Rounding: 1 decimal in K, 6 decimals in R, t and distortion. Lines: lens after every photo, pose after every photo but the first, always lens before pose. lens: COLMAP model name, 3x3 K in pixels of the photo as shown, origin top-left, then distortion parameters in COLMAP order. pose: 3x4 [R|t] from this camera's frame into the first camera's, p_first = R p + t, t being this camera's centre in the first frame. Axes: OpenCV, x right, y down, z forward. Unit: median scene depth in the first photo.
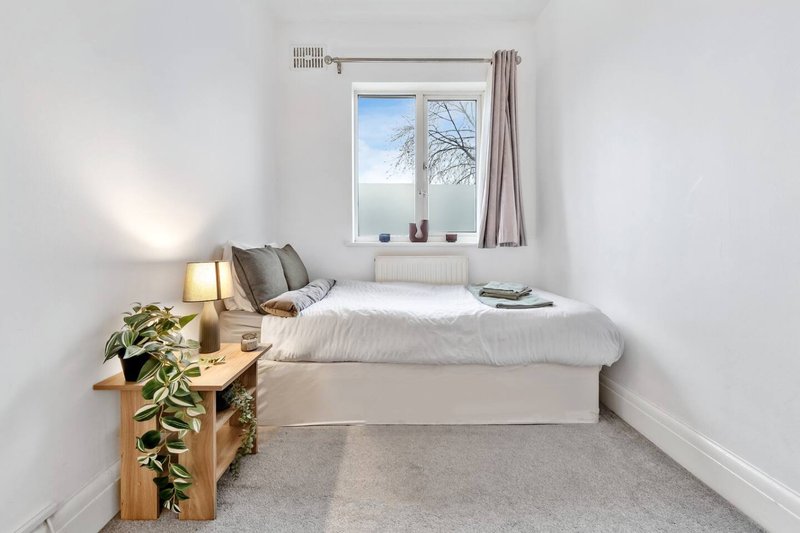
lens RADIAL K [[349.9, 0, 395.2], [0, 349.9, 249.7], [0, 0, 1]] dist [0.001848, 0.000130]
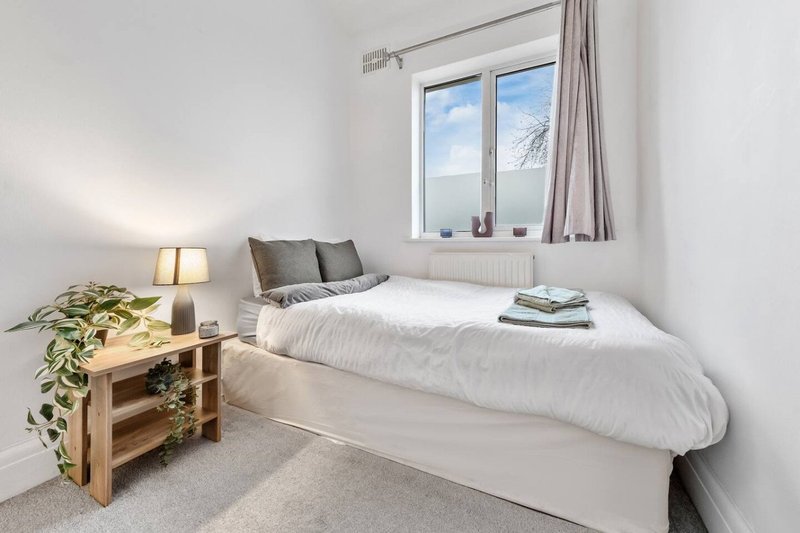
lens RADIAL K [[311.4, 0, 402.7], [0, 311.4, 249.1], [0, 0, 1]] dist [-0.000723, -0.000168]
pose [[0.904615, 0.008035, -0.426153, 0.341225], [-0.012554, 0.999891, -0.007795, 0.025116], [0.426044, 0.012401, 0.904617, 0.313232]]
